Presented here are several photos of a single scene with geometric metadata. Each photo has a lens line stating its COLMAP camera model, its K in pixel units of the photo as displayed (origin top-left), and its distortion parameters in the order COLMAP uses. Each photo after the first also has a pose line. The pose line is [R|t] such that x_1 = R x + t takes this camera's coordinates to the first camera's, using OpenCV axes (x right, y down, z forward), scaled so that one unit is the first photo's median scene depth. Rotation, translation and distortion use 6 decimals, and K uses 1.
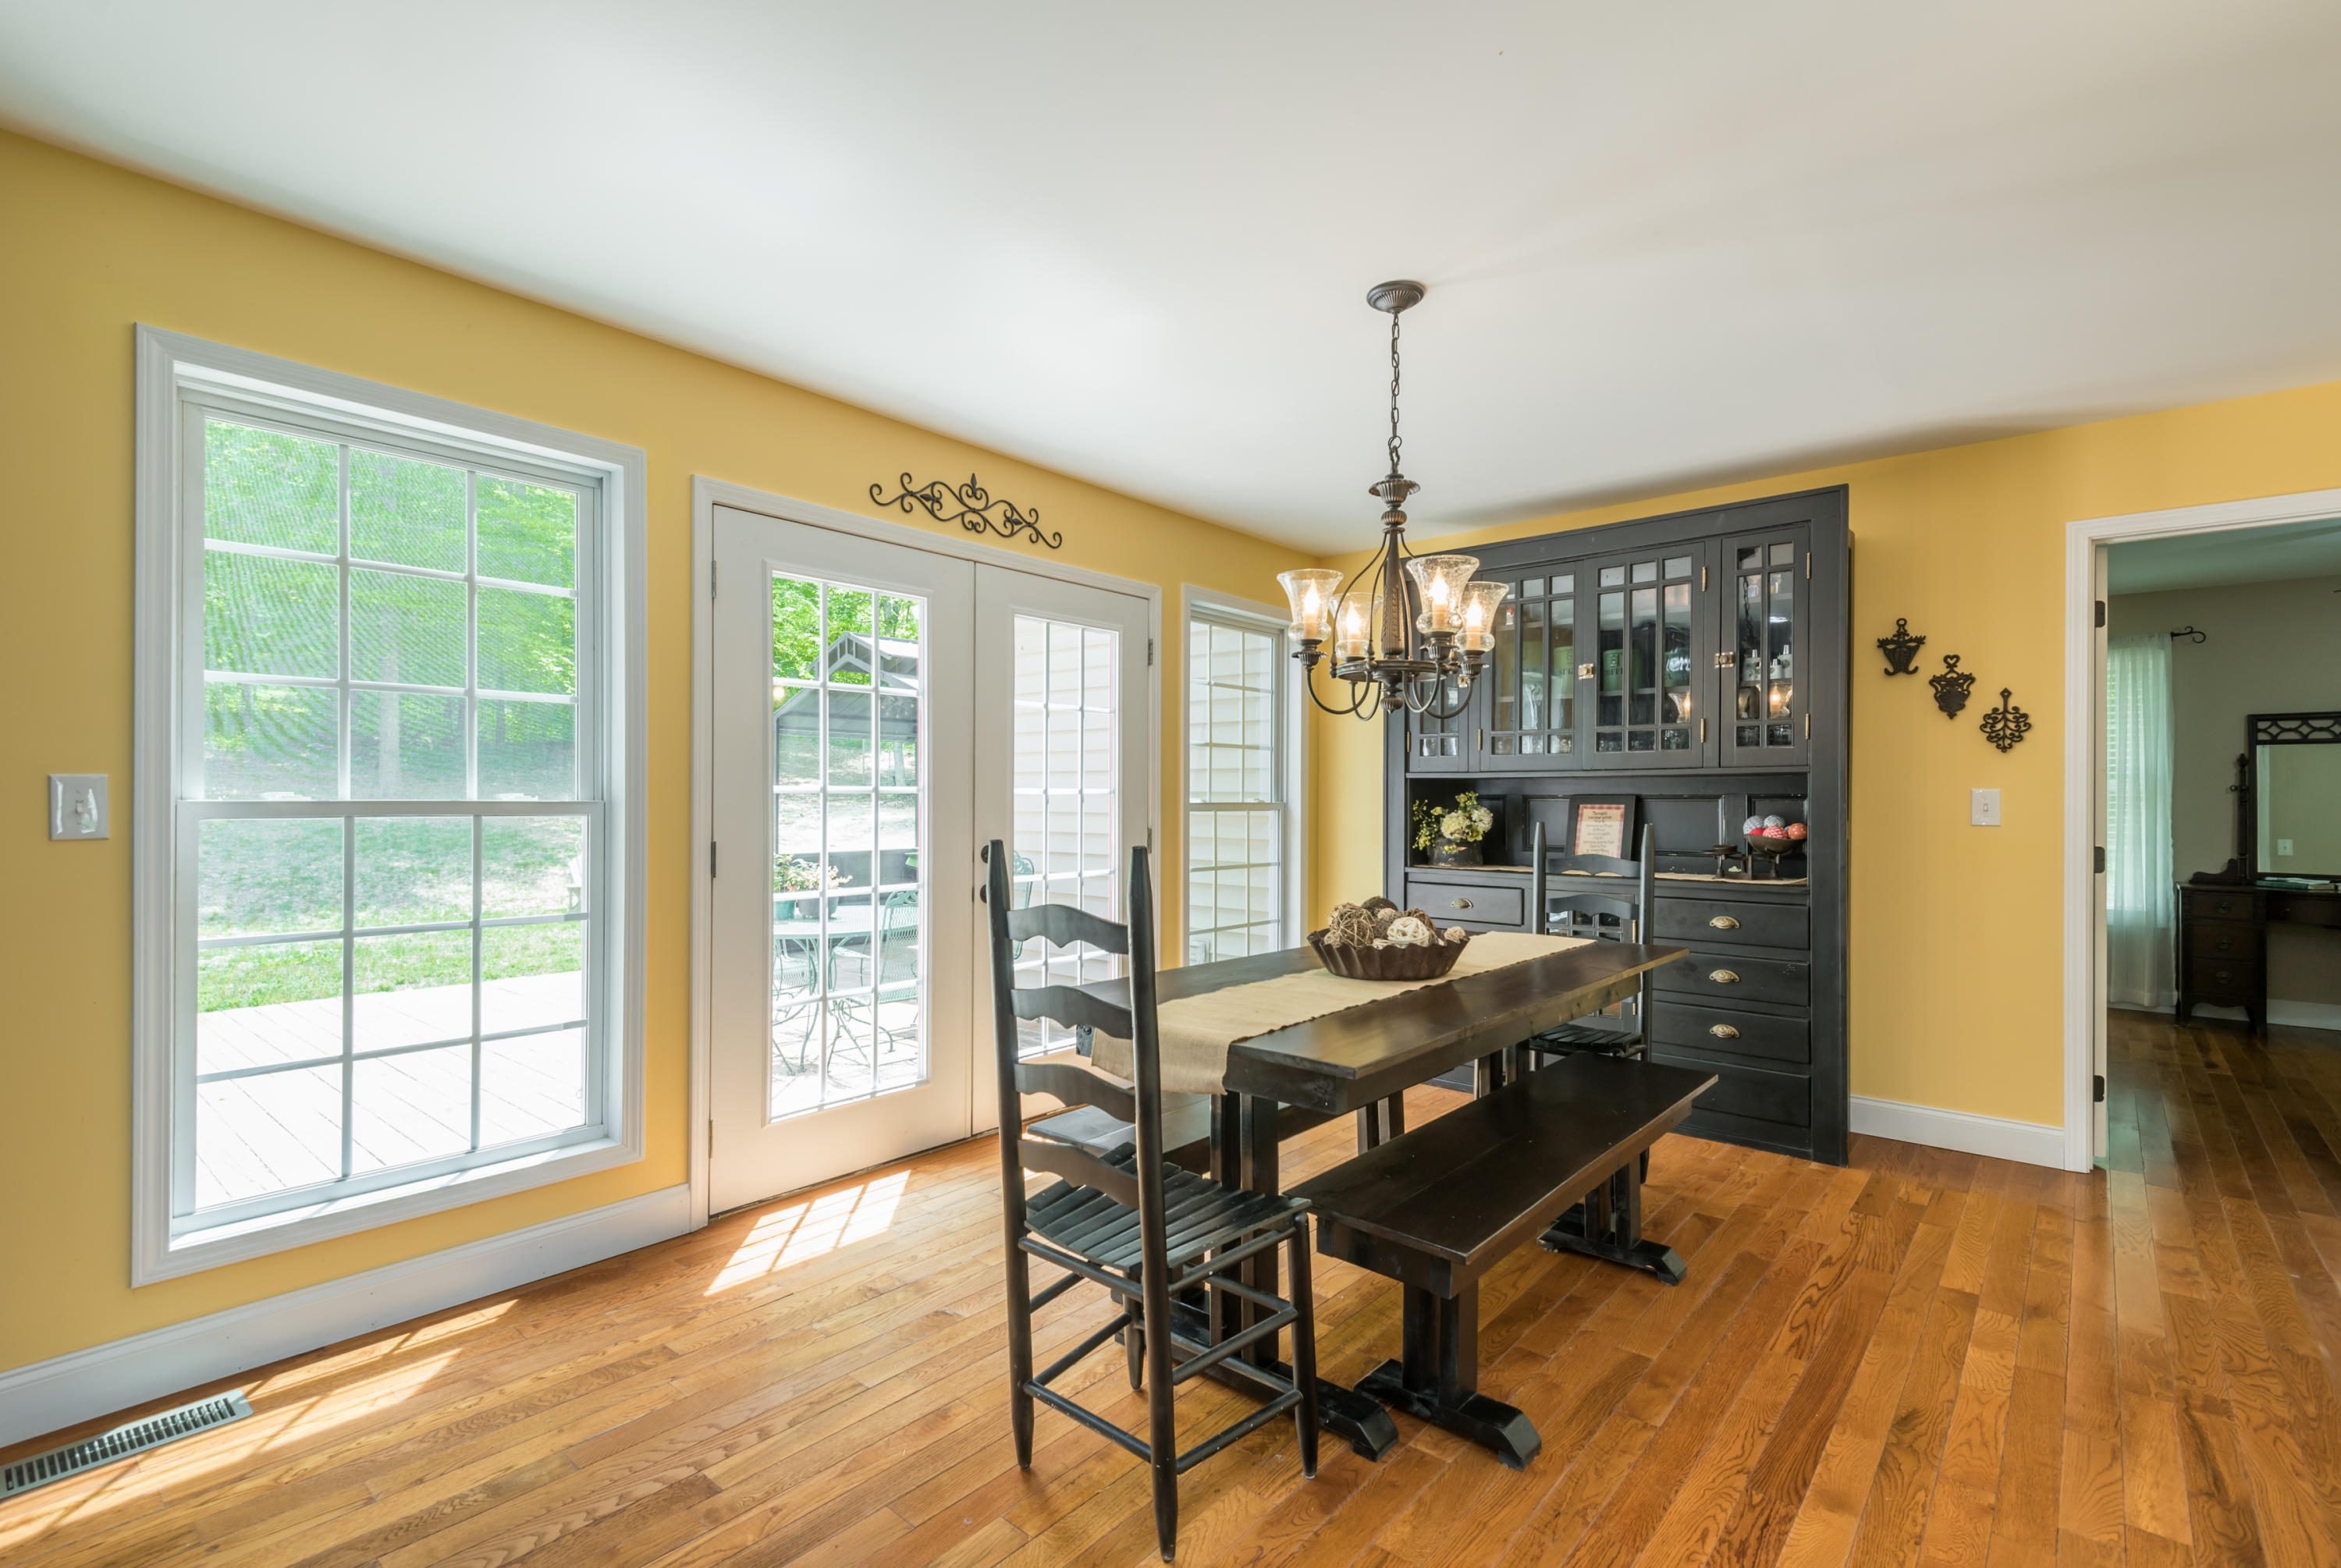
lens RADIAL K [[1051.6, 0, 1183.2], [0, 1051.6, 795.3], [0, 0, 1]] dist [0.014276, -0.004194]
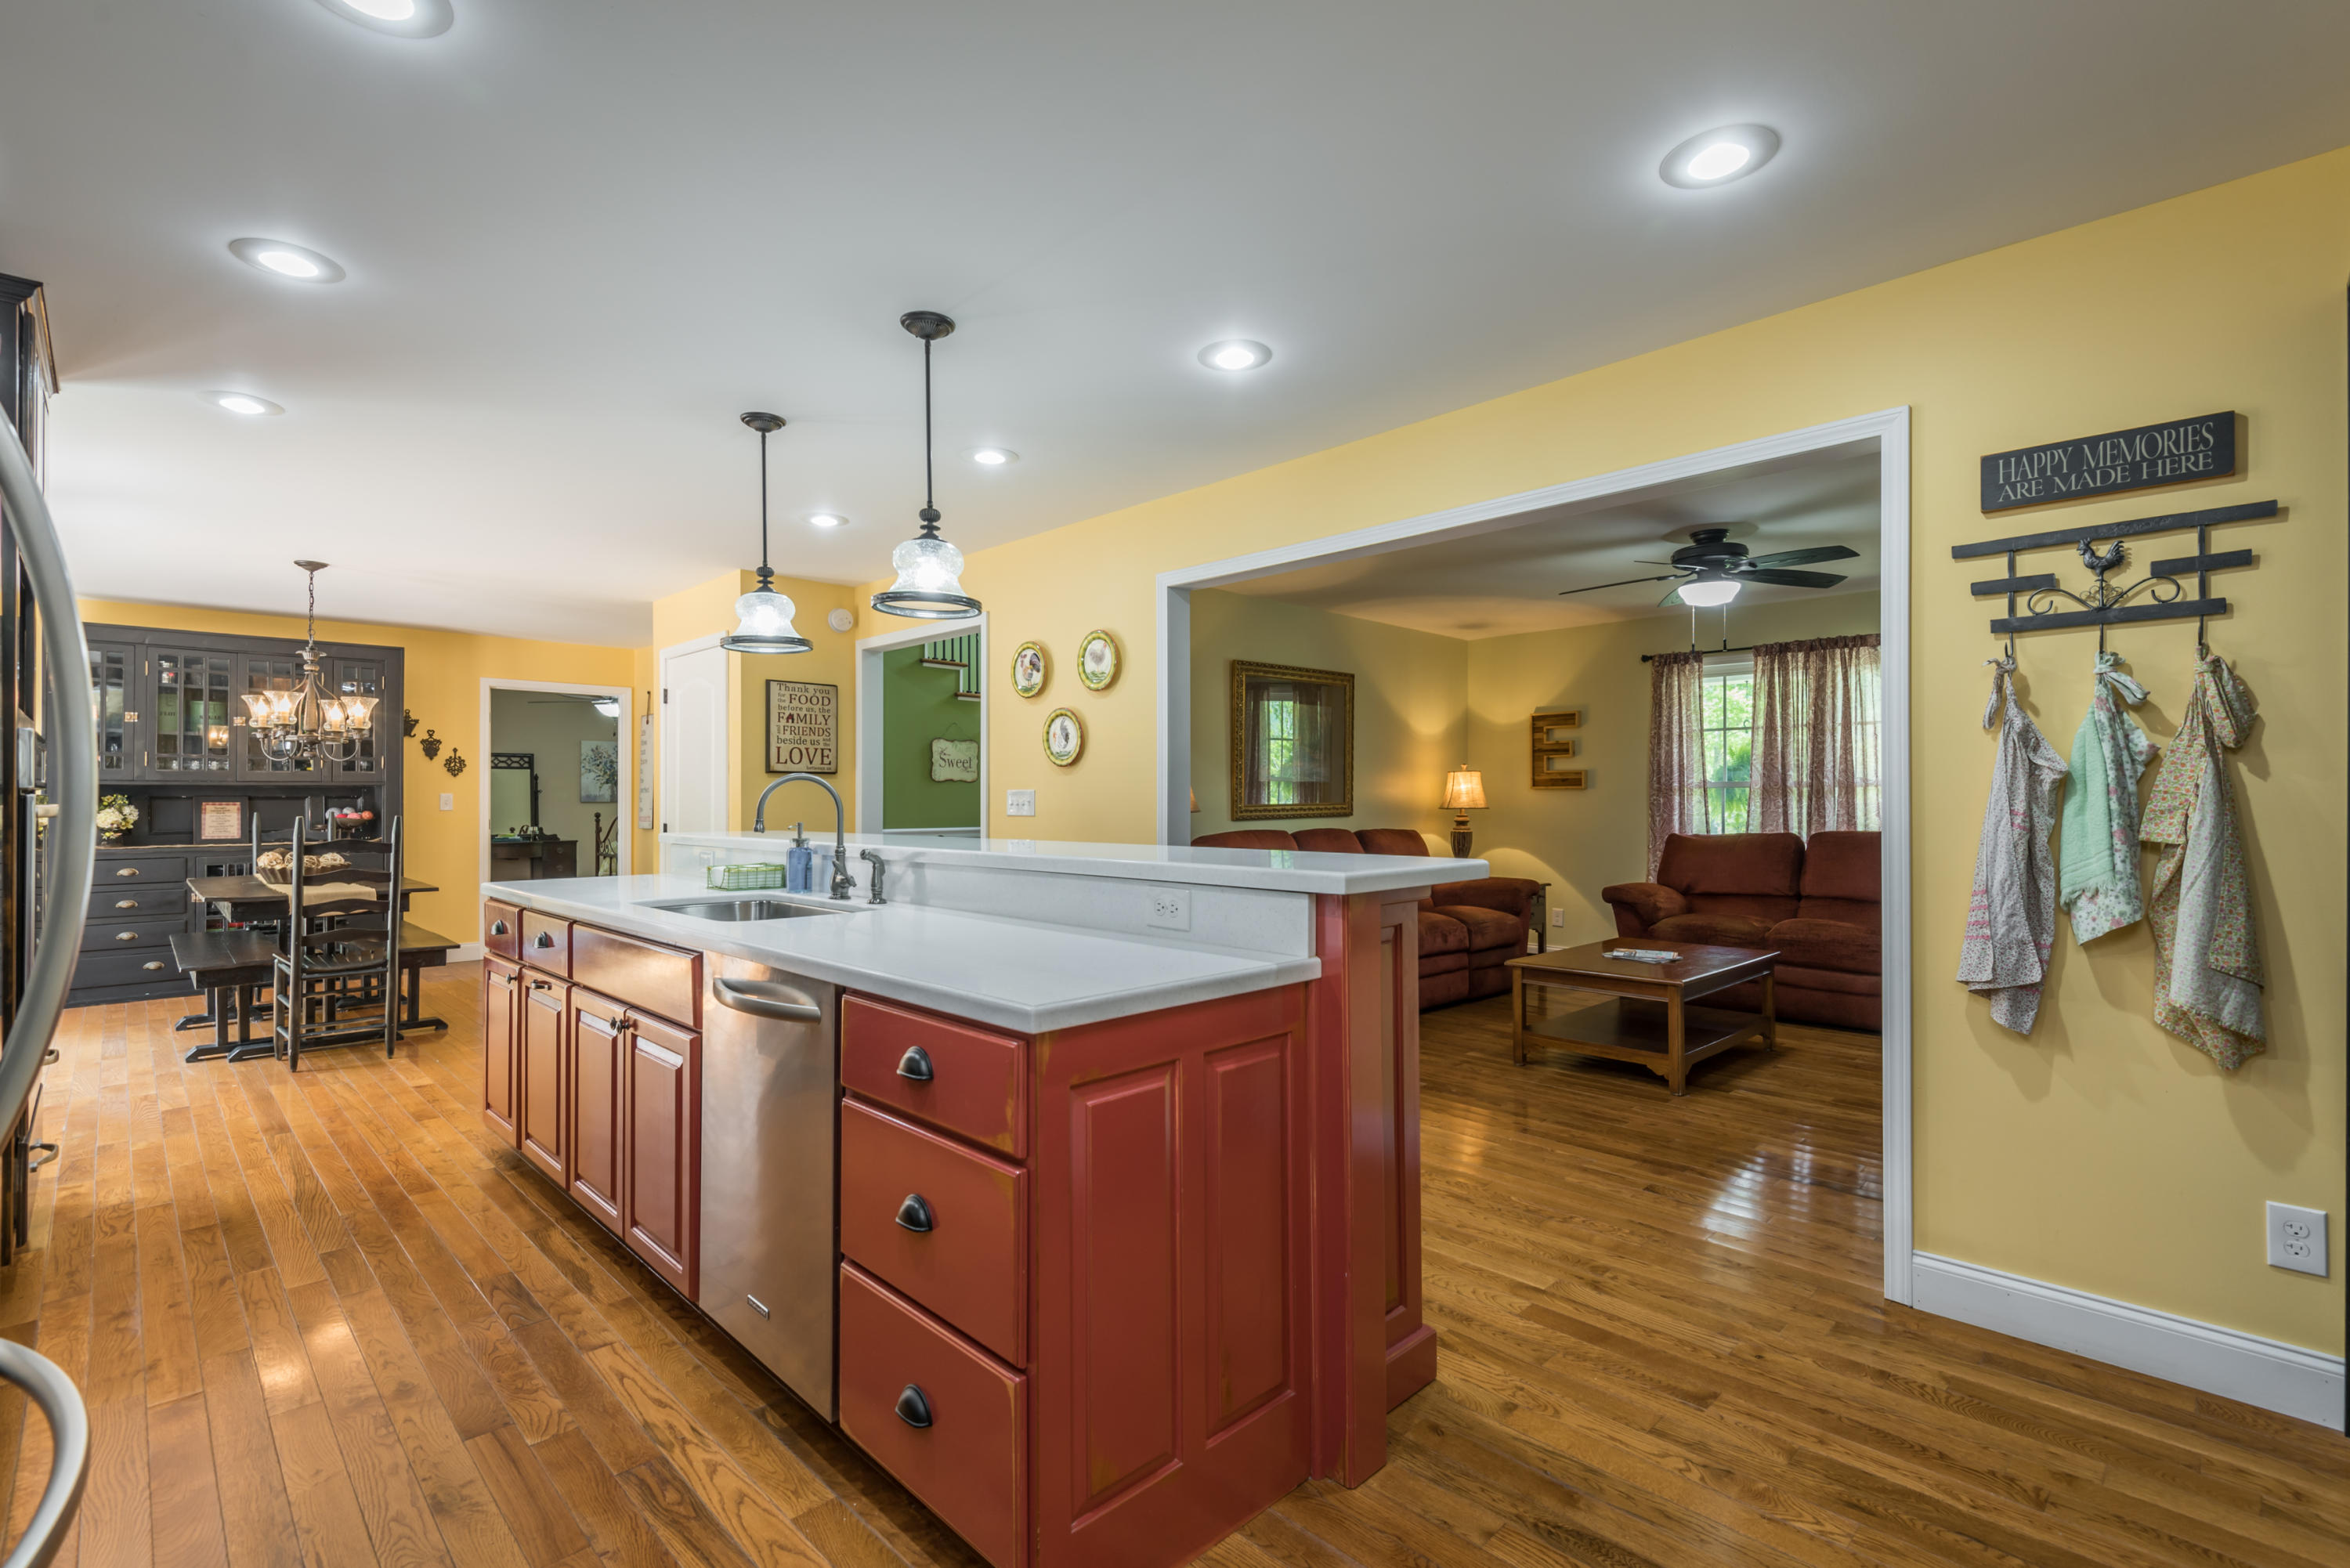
lens RADIAL K [[1055.7, 0, 1166.9], [0, 1055.7, 792.6], [0, 0, 1]] dist [0.014276, -0.004194]
pose [[0.083630, -0.000700, 0.996497, -1.229407], [-0.006898, 0.999975, 0.001281, -0.020018], [-0.996473, -0.006981, 0.083623, -0.624448]]
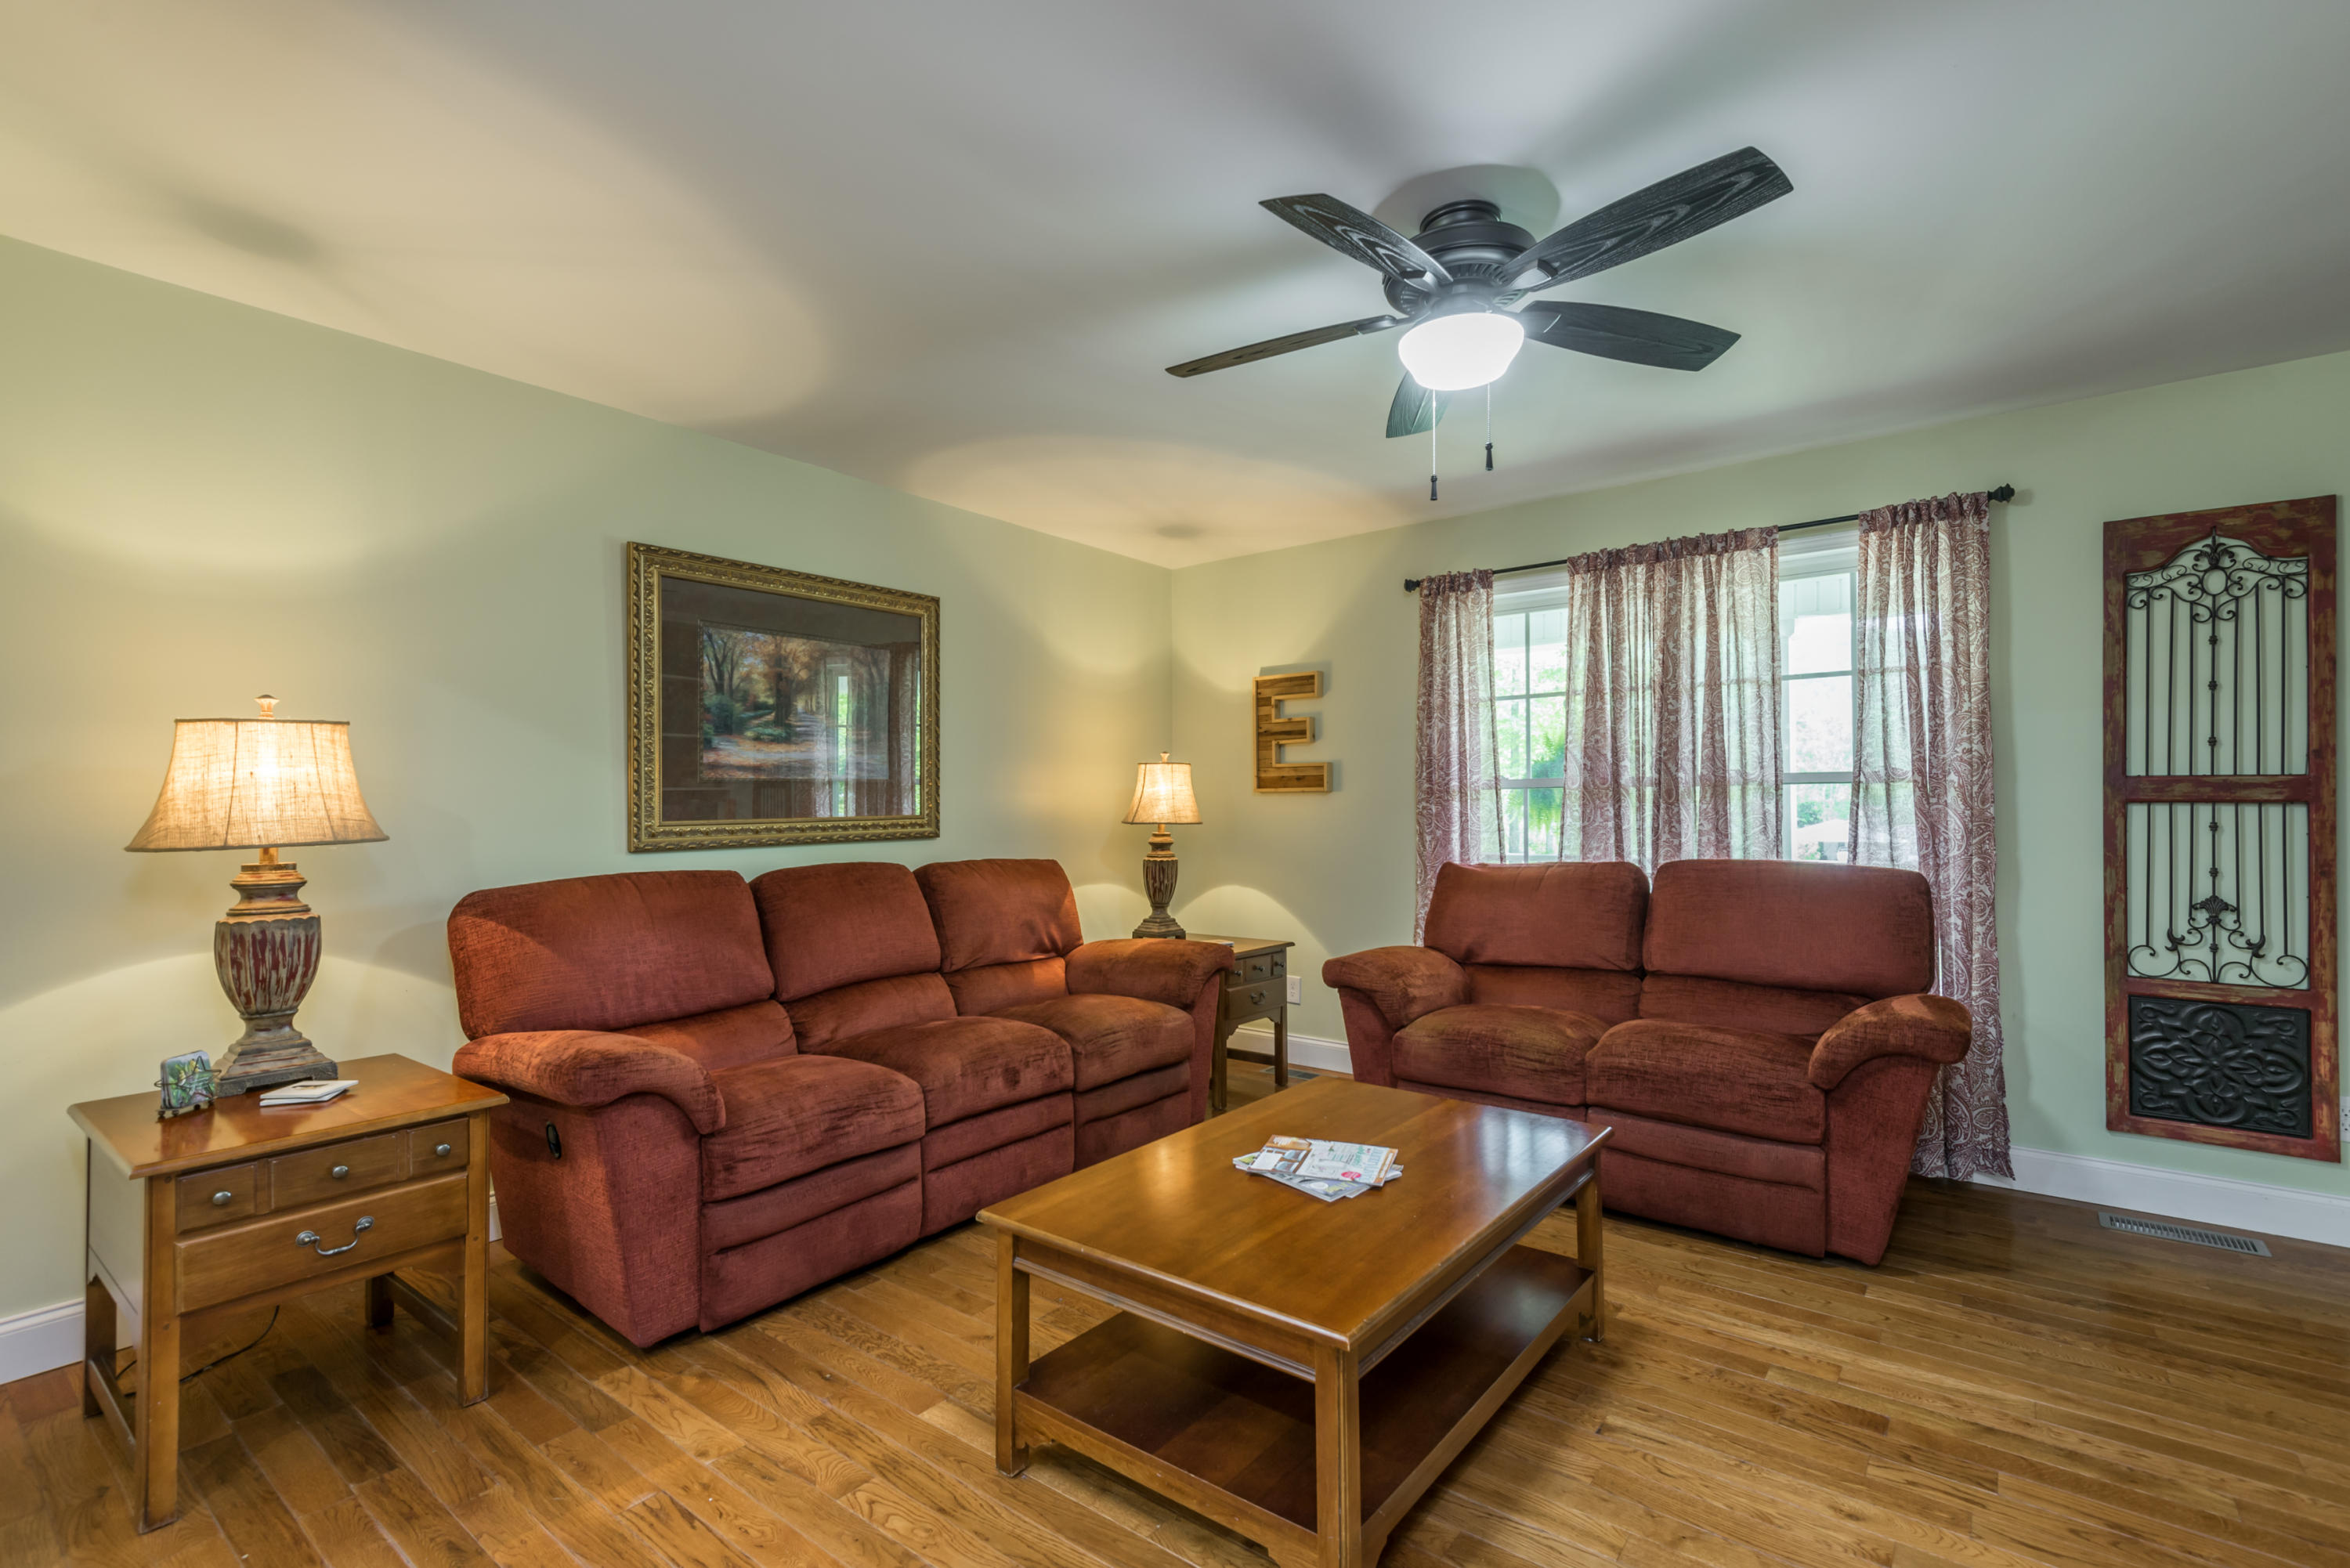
lens RADIAL K [[1055.7, 0, 1171.5], [0, 1055.7, 795.0], [0, 0, 1]] dist [0.014276, -0.004194]
pose [[-0.045898, 0.004655, 0.998935, -0.965938], [-0.002612, 0.999985, -0.004780, -0.019718], [-0.998943, -0.002828, -0.045885, -0.749398]]
